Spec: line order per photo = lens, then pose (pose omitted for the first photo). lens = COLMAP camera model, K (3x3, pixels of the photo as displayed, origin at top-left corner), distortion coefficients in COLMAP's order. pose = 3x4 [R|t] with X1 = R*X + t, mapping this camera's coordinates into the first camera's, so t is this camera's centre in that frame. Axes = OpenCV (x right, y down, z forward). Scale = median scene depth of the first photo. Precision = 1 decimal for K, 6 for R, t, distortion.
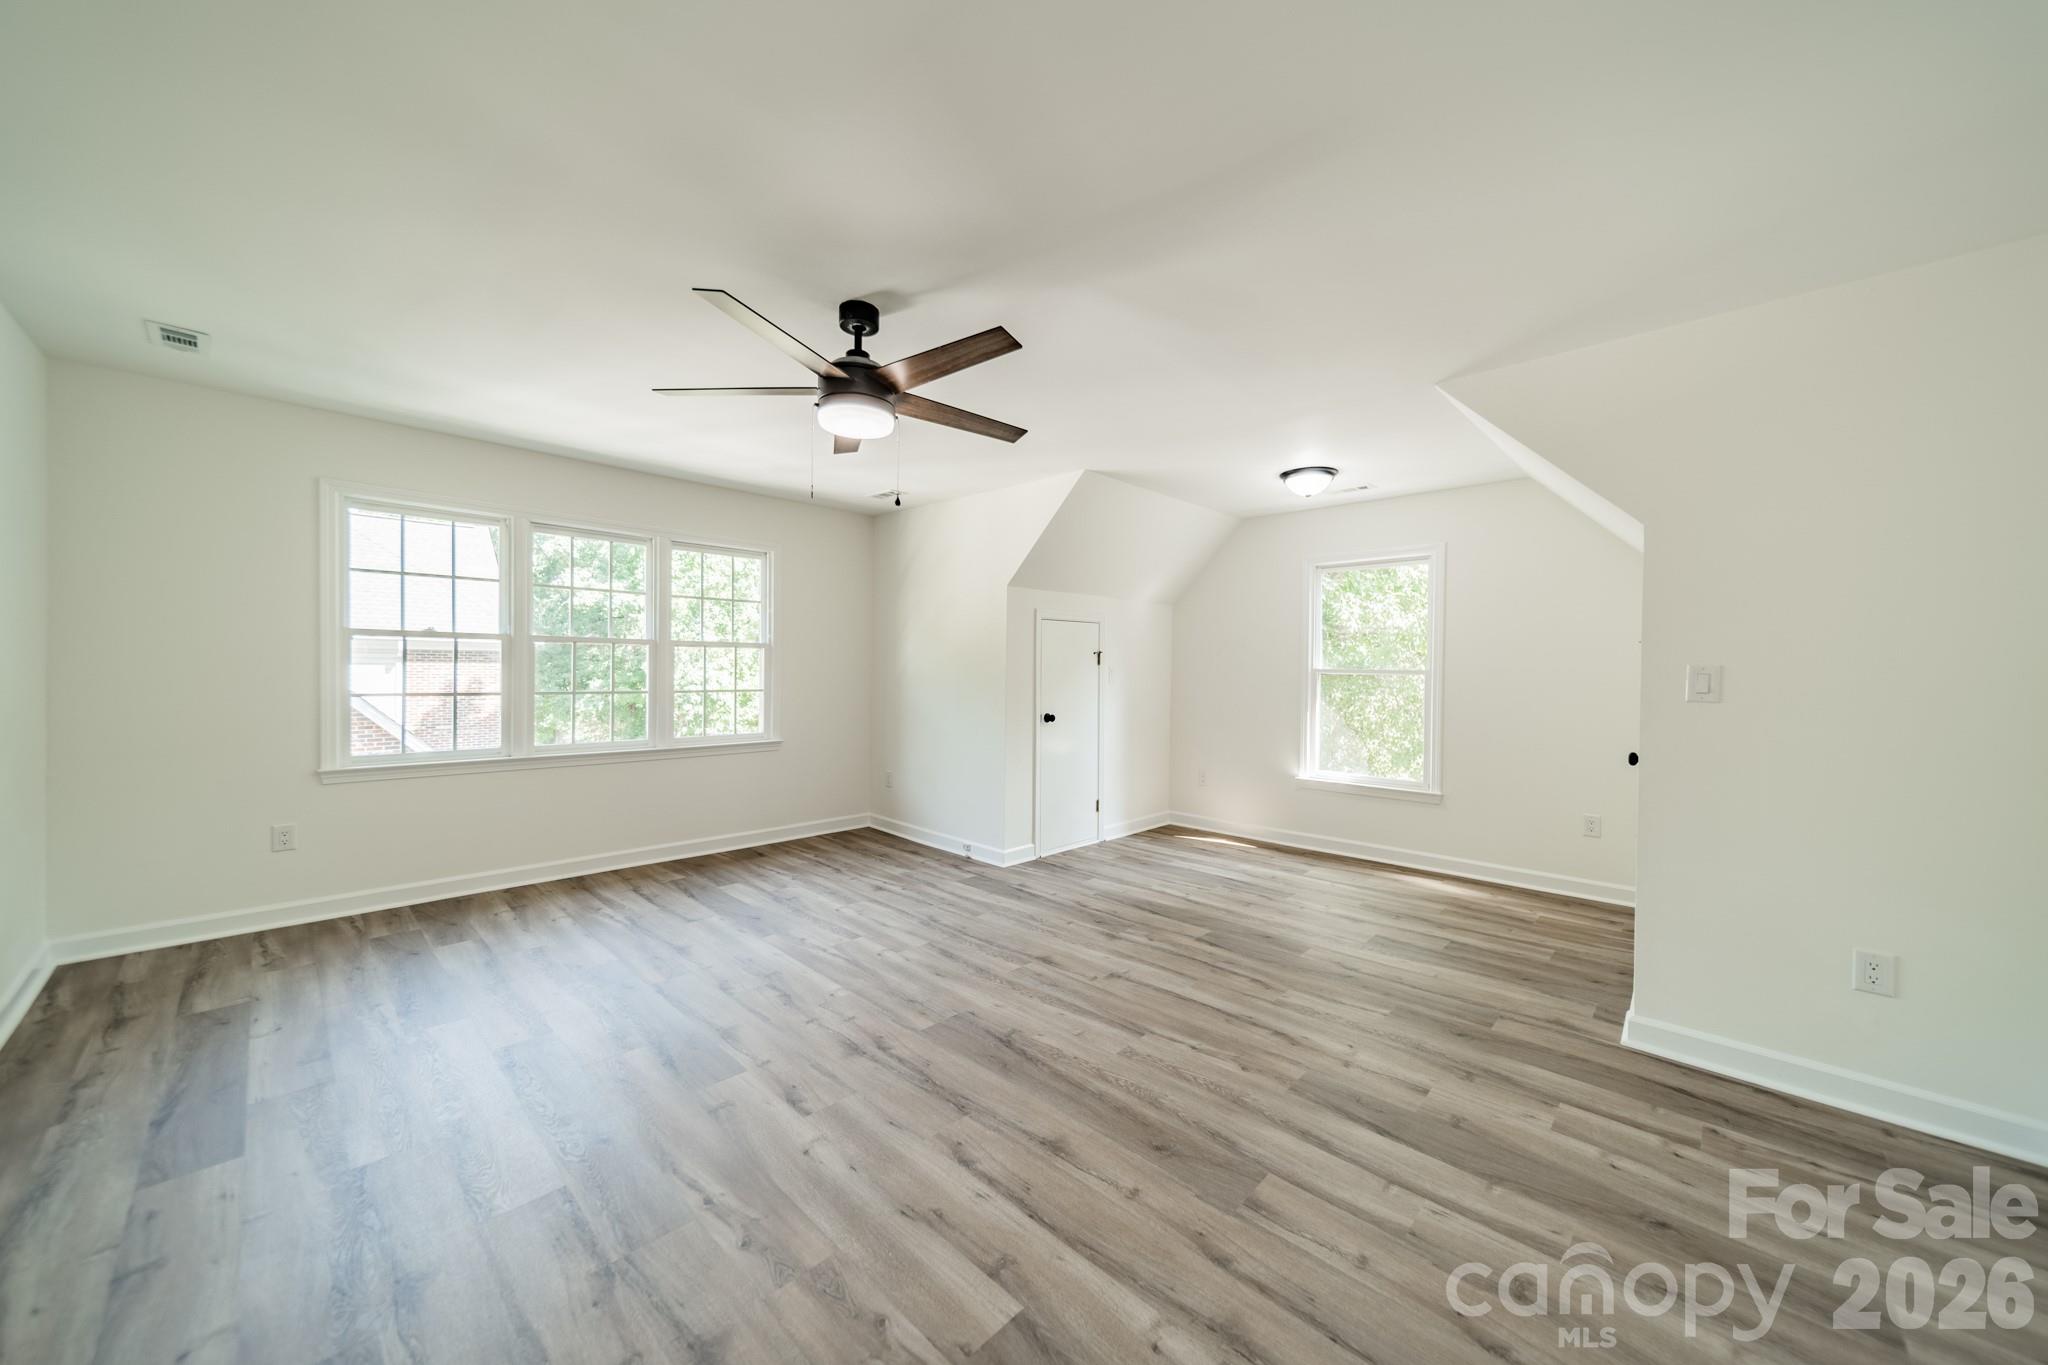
lens RADIAL K [[725.1, 0, 1038.3], [0, 725.1, 680.8], [0, 0, 1]] dist [0.005147, -0.000087]
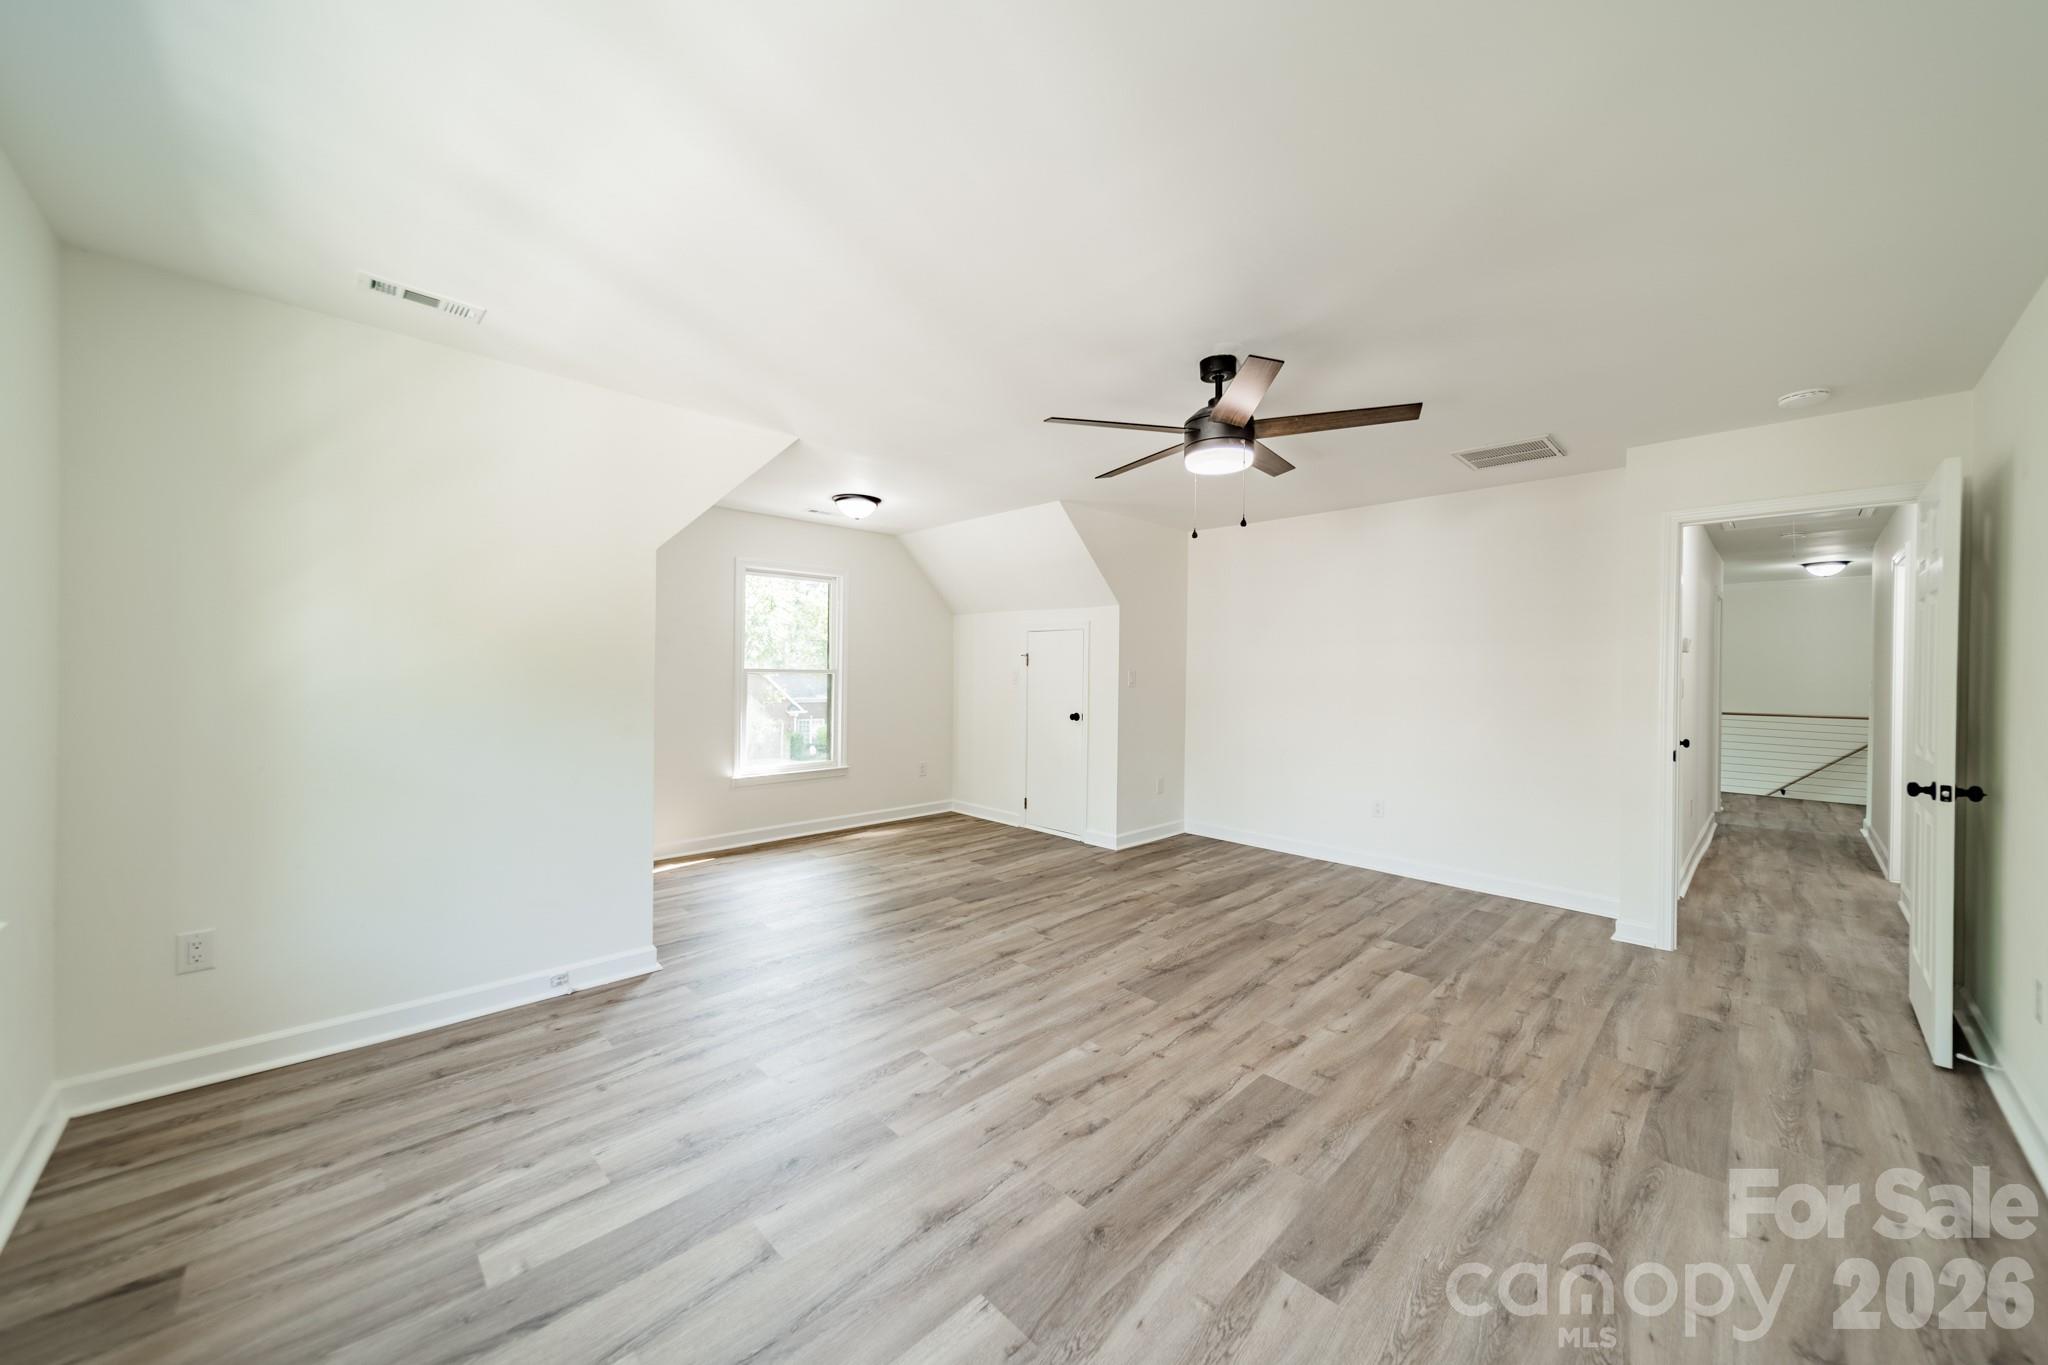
lens RADIAL K [[725.1, 0, 1024.2], [0, 725.1, 684.5], [0, 0, 1]] dist [0.005147, -0.000087]
pose [[0.043017, -0.029519, 0.998638, -1.212059], [0.007218, 0.999547, 0.029235, -0.042008], [-0.999048, 0.005950, 0.043210, 1.095163]]
